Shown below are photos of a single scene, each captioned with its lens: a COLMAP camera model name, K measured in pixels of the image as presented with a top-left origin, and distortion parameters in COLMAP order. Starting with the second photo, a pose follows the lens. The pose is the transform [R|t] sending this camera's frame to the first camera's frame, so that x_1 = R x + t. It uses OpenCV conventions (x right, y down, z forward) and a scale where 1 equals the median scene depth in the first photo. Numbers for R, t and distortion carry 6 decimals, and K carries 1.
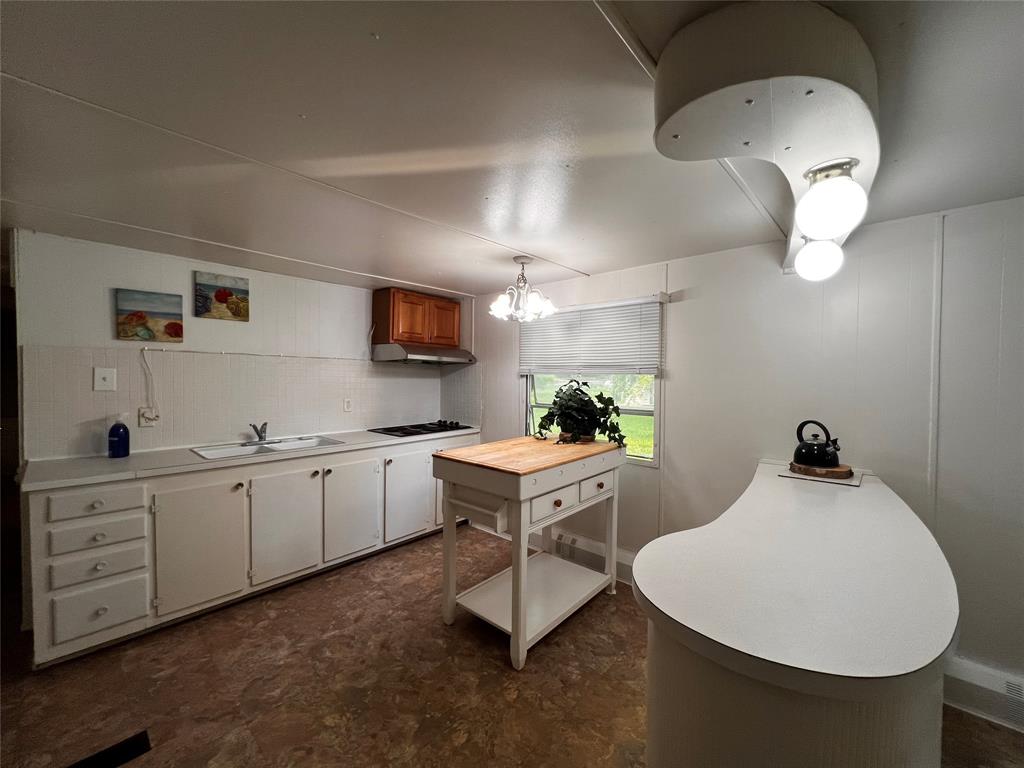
lens RADIAL K [[408.5, 0, 514.3], [0, 408.5, 385.1], [0, 0, 1]] dist [-0.000924, 0.000140]
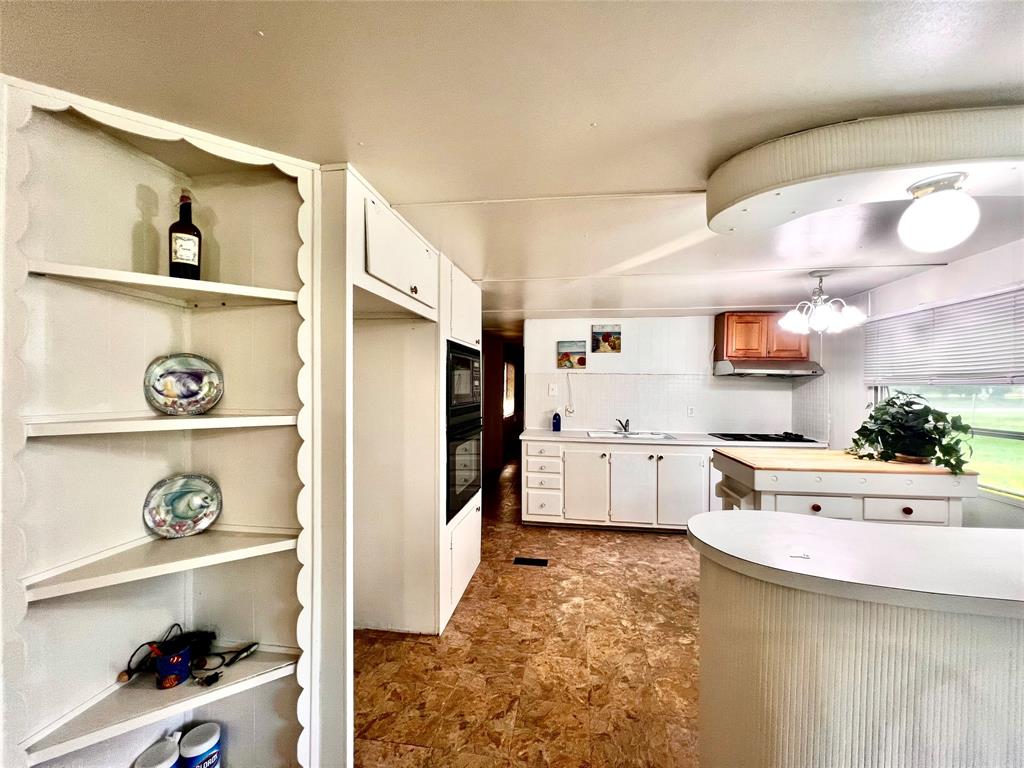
lens RADIAL K [[408.5, 0, 514.3], [0, 408.5, 385.1], [0, 0, 1]] dist [-0.000924, 0.000140]
pose [[0.554257, -0.008372, -0.832303, 0.442290], [-0.021793, 0.999461, -0.024565, 0.013700], [0.832060, 0.031754, 0.553776, -0.187692]]
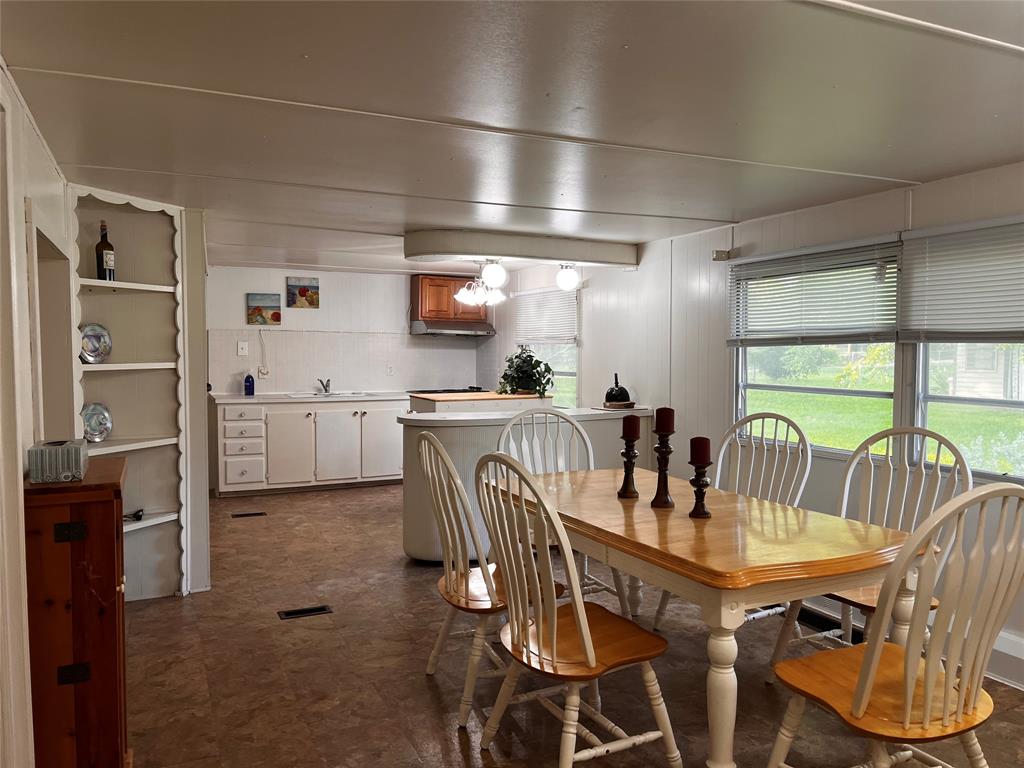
lens RADIAL K [[772.1, 0, 516.2], [0, 772.1, 385.5], [0, 0, 1]] dist [0.058953, -0.000306]
pose [[0.922508, 0.014021, -0.385723, 1.146165], [-0.005759, 0.999729, 0.022568, 0.053013], [0.385934, -0.018598, 0.922339, -1.370403]]
